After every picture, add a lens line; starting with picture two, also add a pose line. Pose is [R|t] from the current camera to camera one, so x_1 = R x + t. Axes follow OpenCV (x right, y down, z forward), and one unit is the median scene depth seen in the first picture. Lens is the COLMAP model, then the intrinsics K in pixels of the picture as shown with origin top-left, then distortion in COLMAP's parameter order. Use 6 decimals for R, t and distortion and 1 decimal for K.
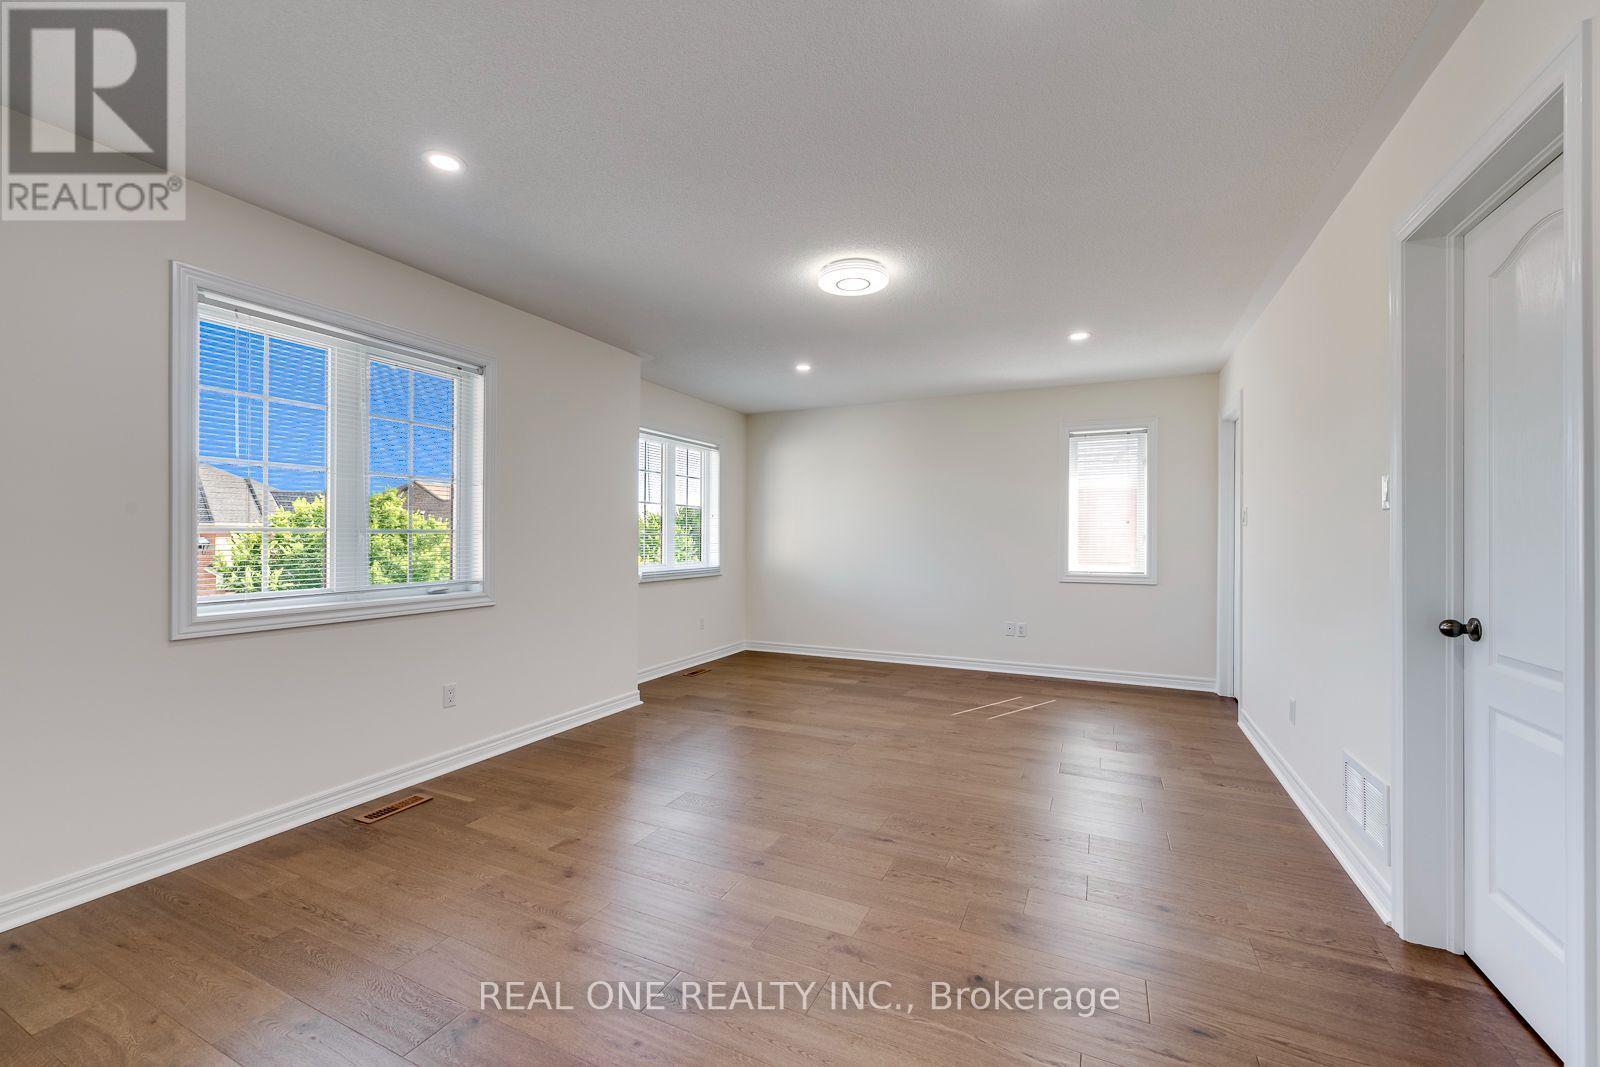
lens RADIAL K [[642.9, 0, 795.7], [0, 642.9, 538.9], [0, 0, 1]] dist [-0.004655, -0.000055]
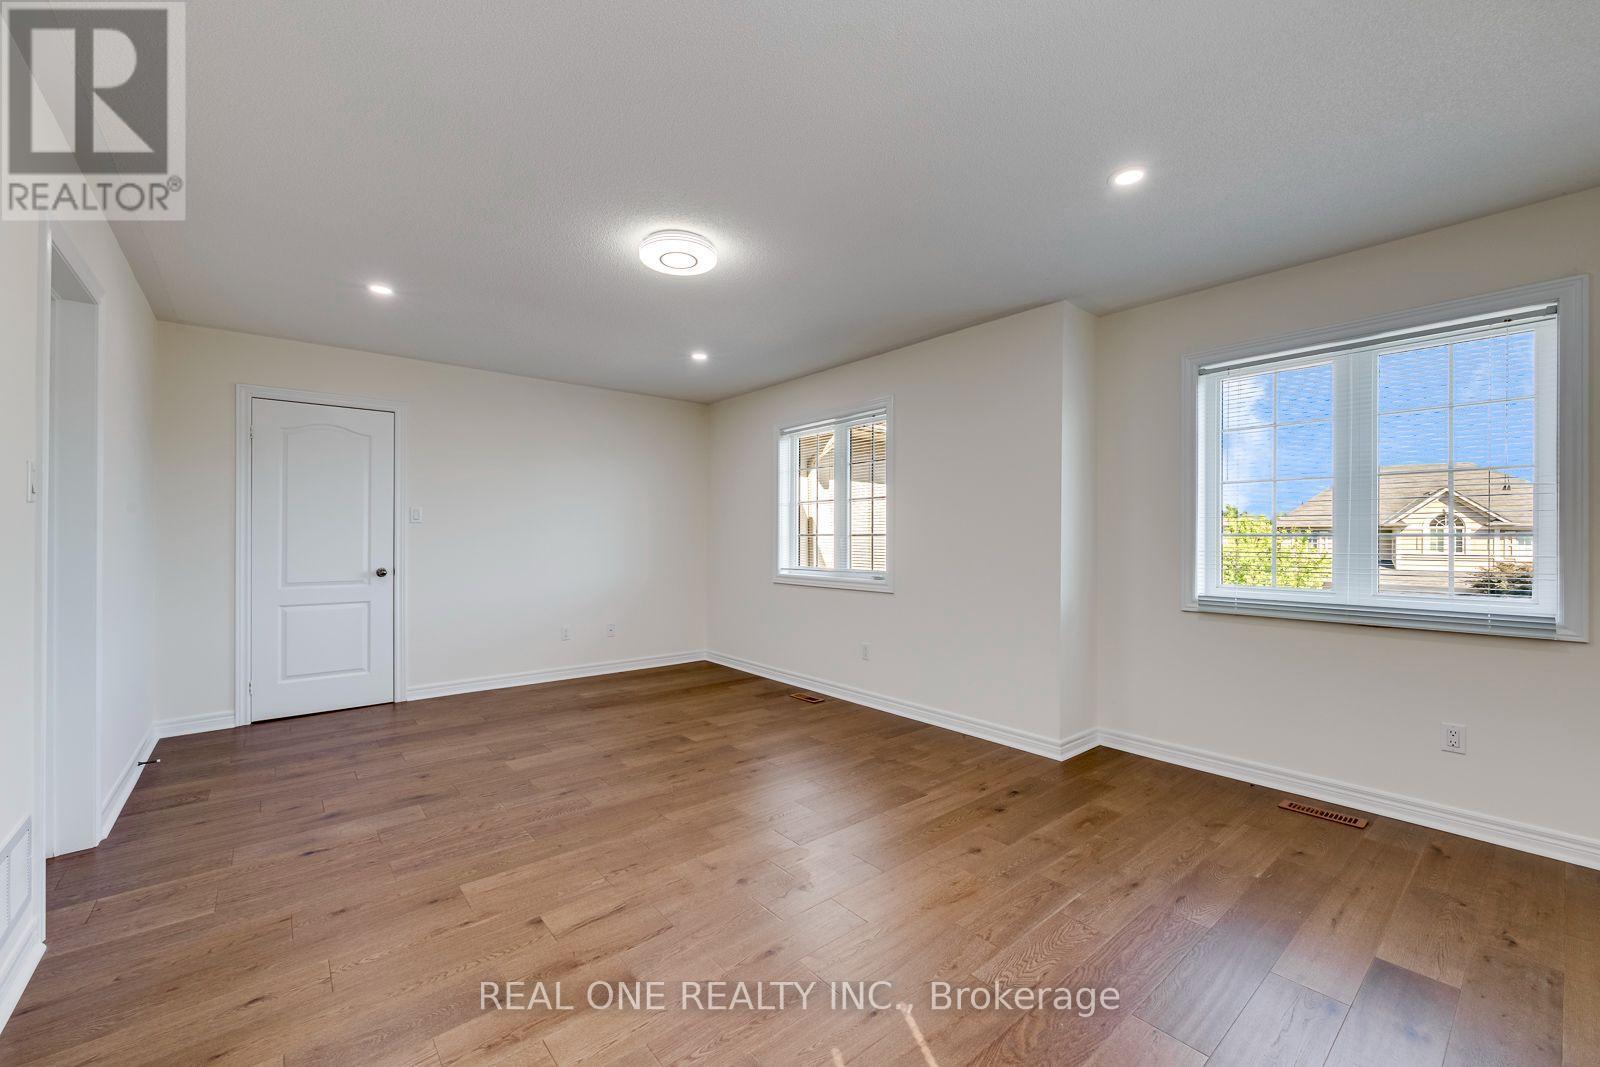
lens RADIAL K [[642.9, 0, 798.7], [0, 642.9, 536.3], [0, 0, 1]] dist [-0.004655, -0.000055]
pose [[-0.422475, -0.000044, -0.906375, 0.815763], [0.004193, 0.999989, -0.002003, -0.006620], [0.906365, -0.004647, -0.422470, 1.488847]]
